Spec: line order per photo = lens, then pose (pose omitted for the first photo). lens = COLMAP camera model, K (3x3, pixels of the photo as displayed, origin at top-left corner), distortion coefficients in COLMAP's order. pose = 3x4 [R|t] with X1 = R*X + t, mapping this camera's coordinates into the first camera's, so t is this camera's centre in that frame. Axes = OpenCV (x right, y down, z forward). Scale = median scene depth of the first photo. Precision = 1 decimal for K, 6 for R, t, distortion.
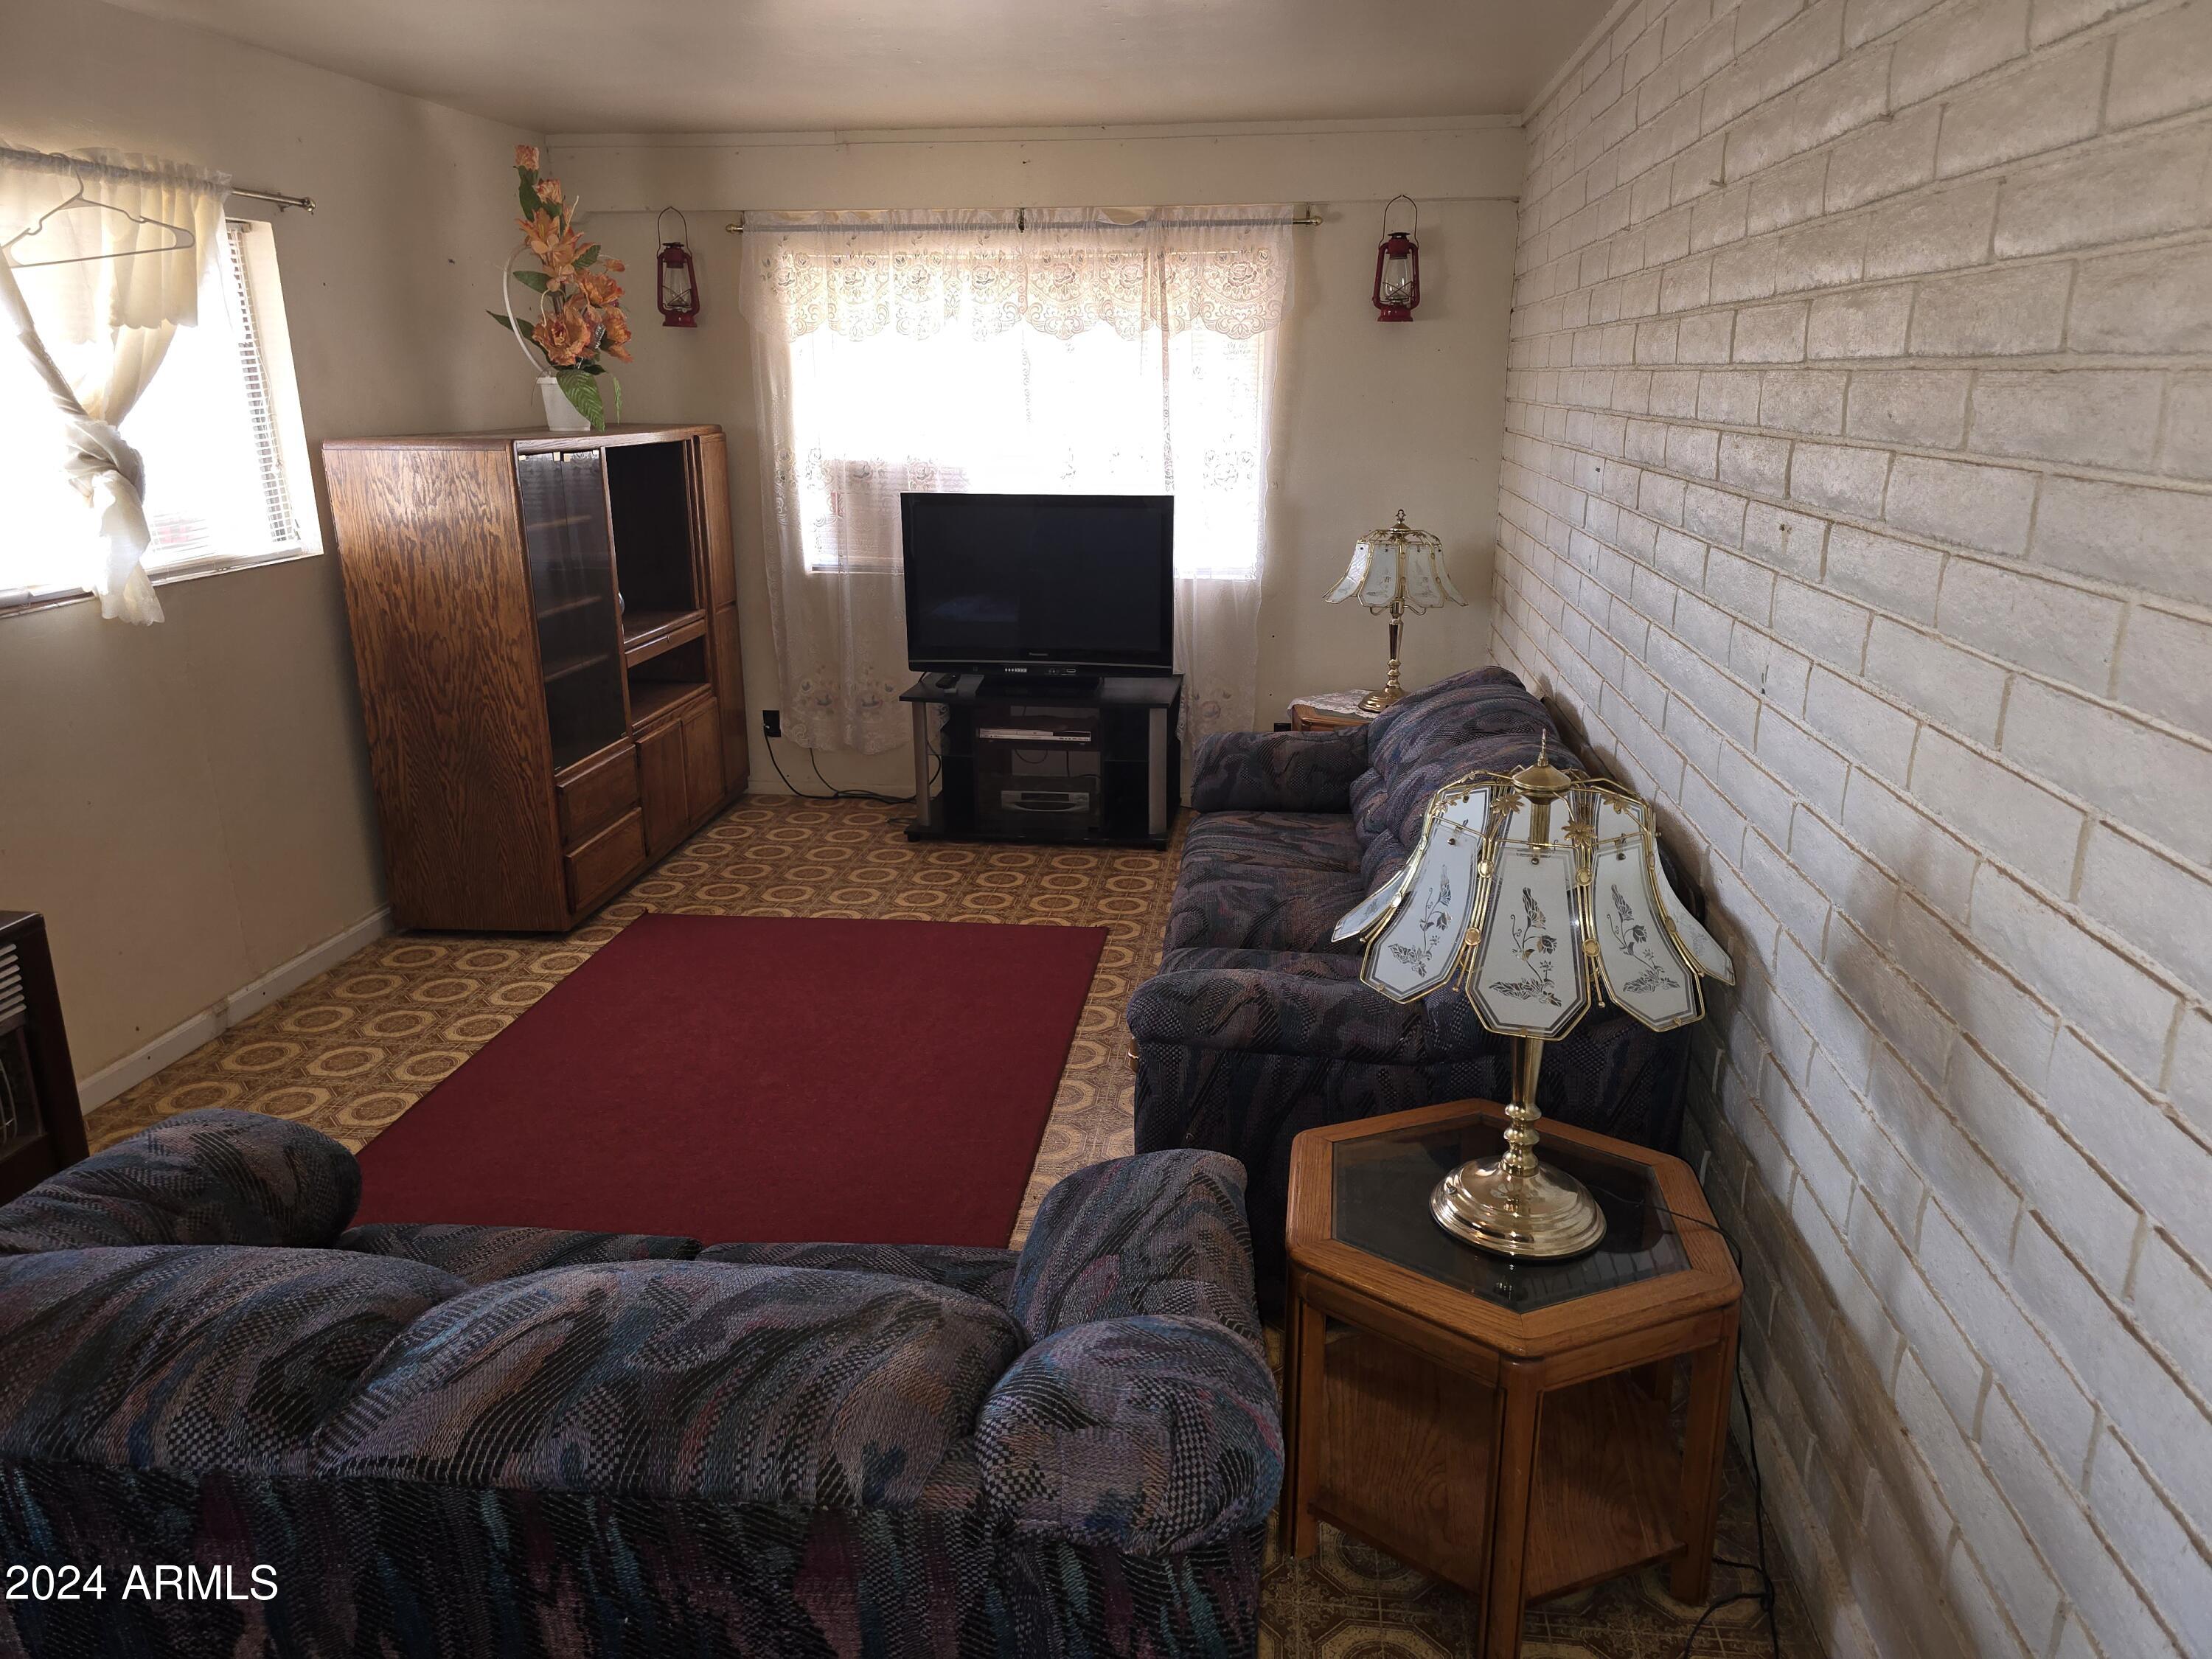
lens RADIAL K [[1481.8, 0, 1103.2], [0, 1481.8, 814.1], [0, 0, 1]] dist [0.058847, -0.065099]
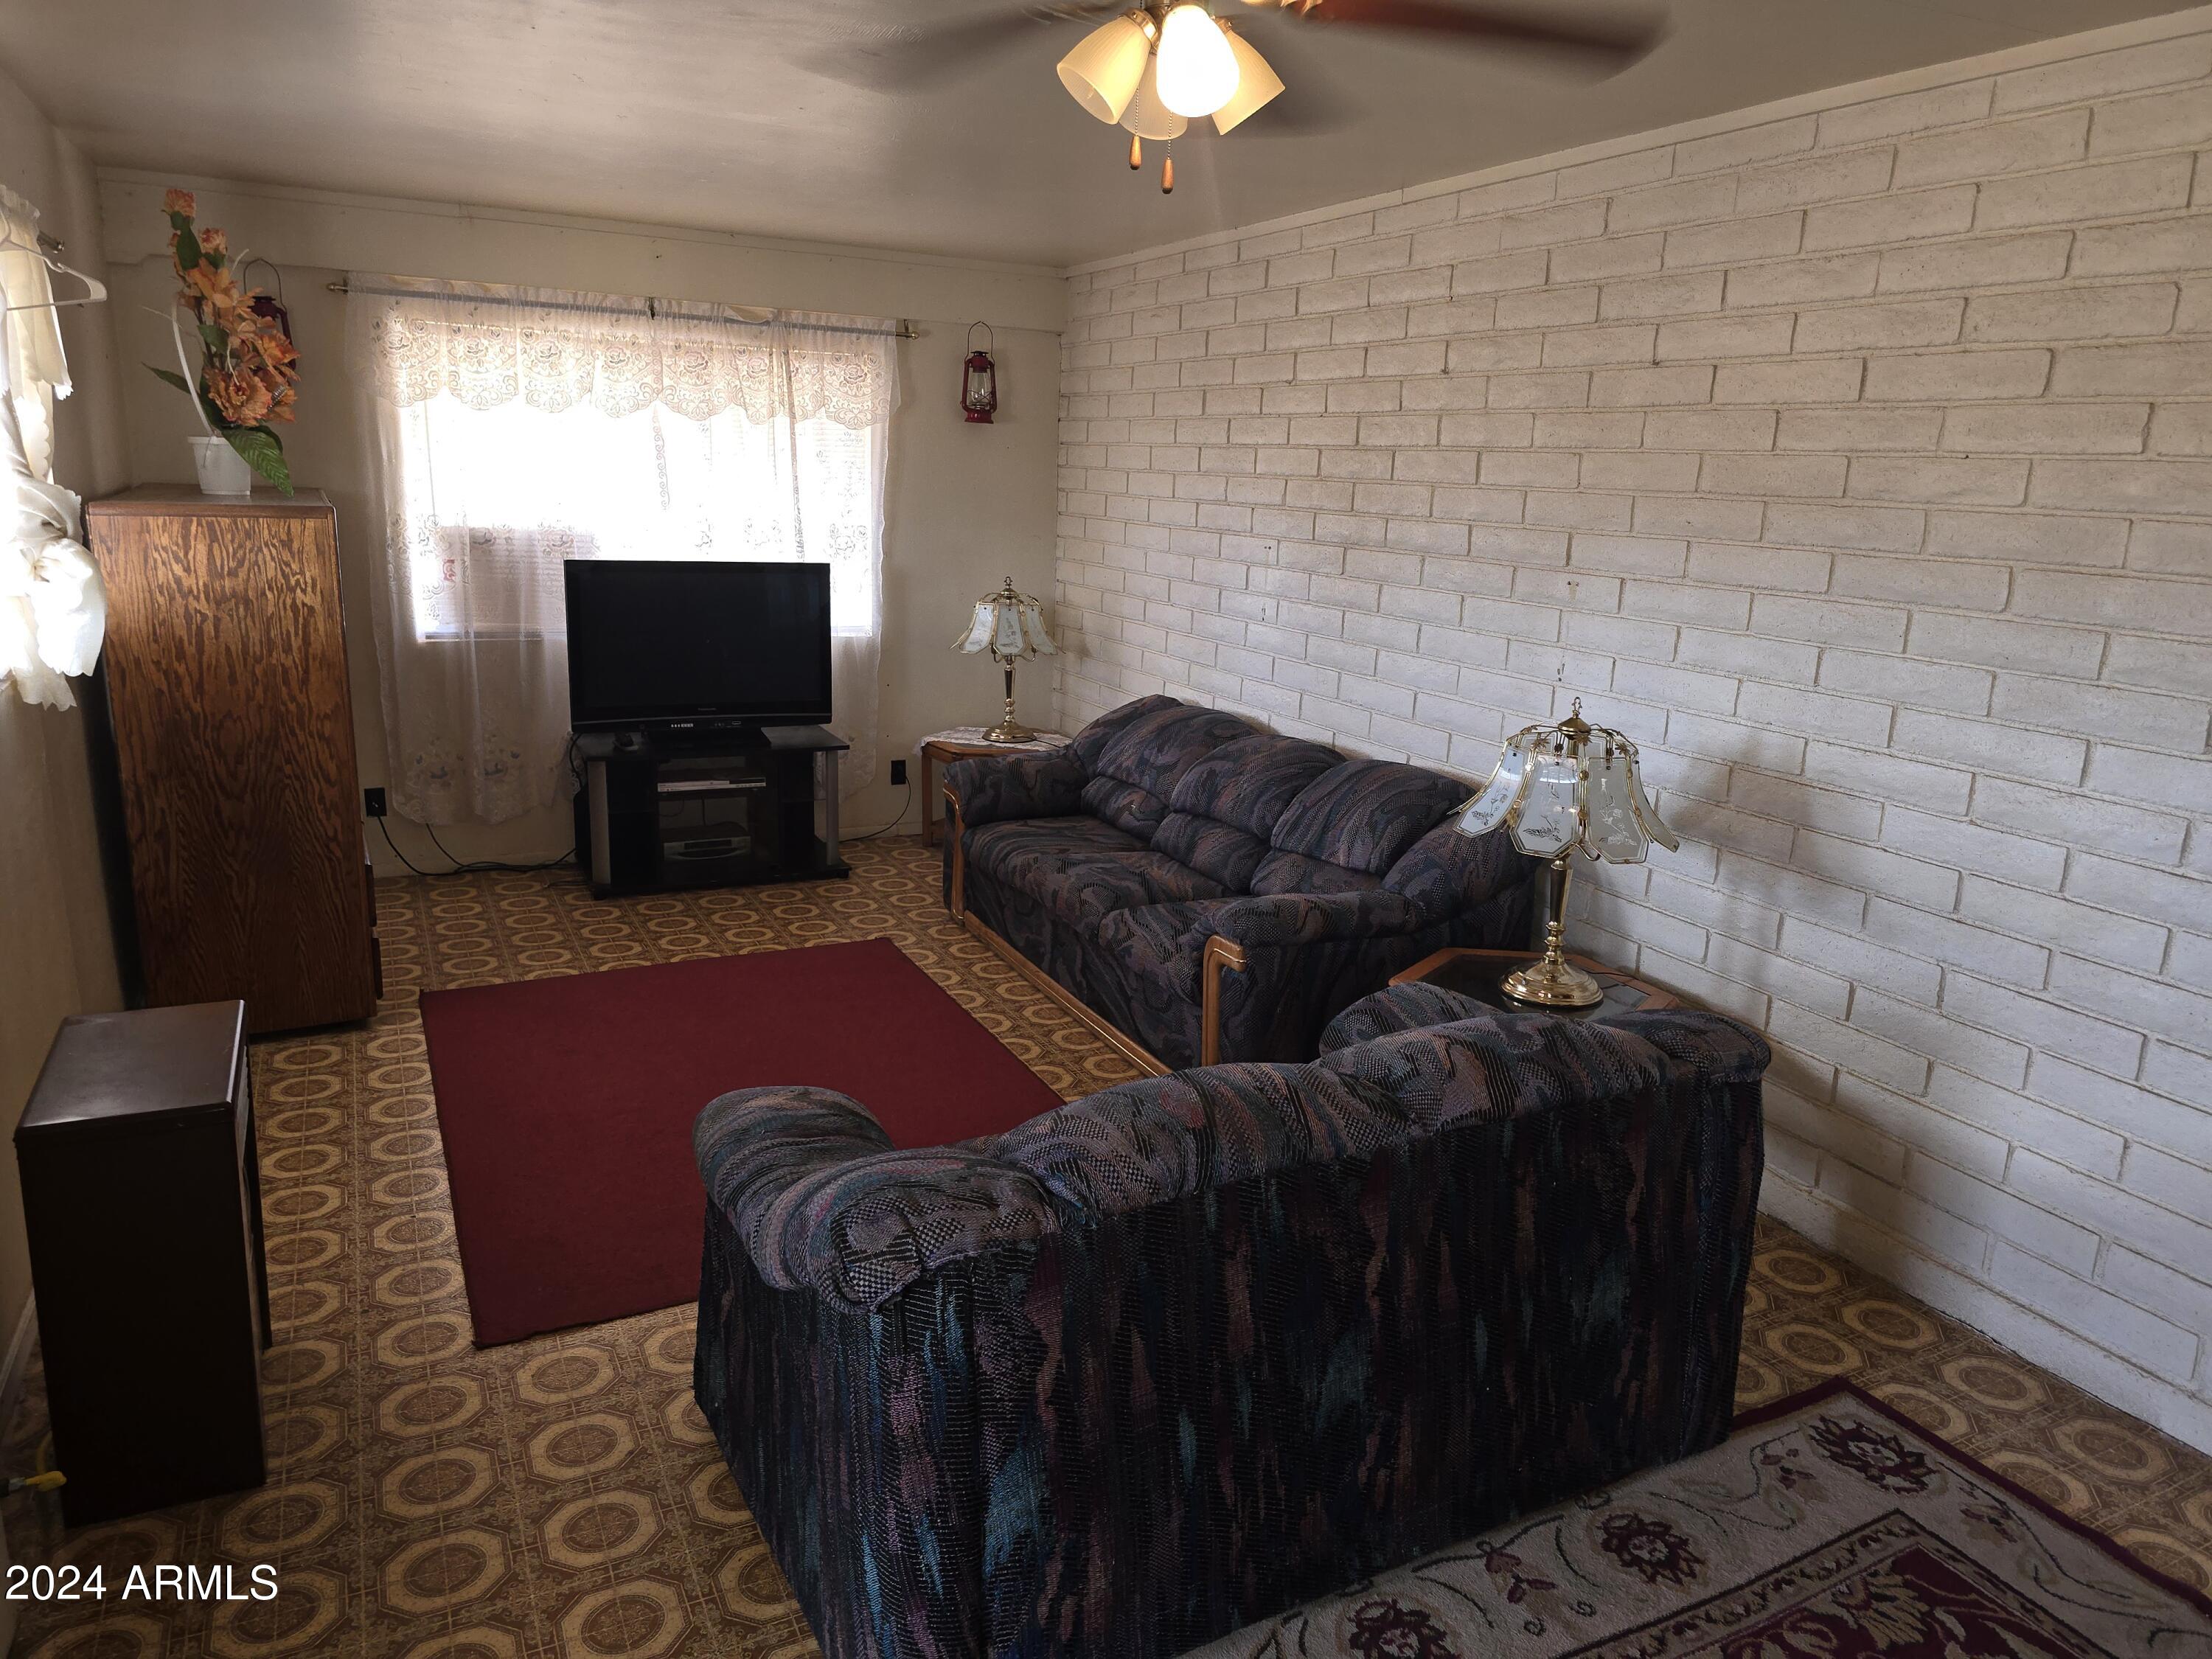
lens RADIAL K [[1509.2, 0, 1106.0], [0, 1509.2, 829.5], [0, 0, 1]] dist [0.050224, -0.063277]
pose [[0.828099, -0.097339, 0.552066, -0.433946], [0.117111, 0.993119, -0.000562, 0.012682], [-0.548212, 0.065118, 0.833800, -0.065734]]
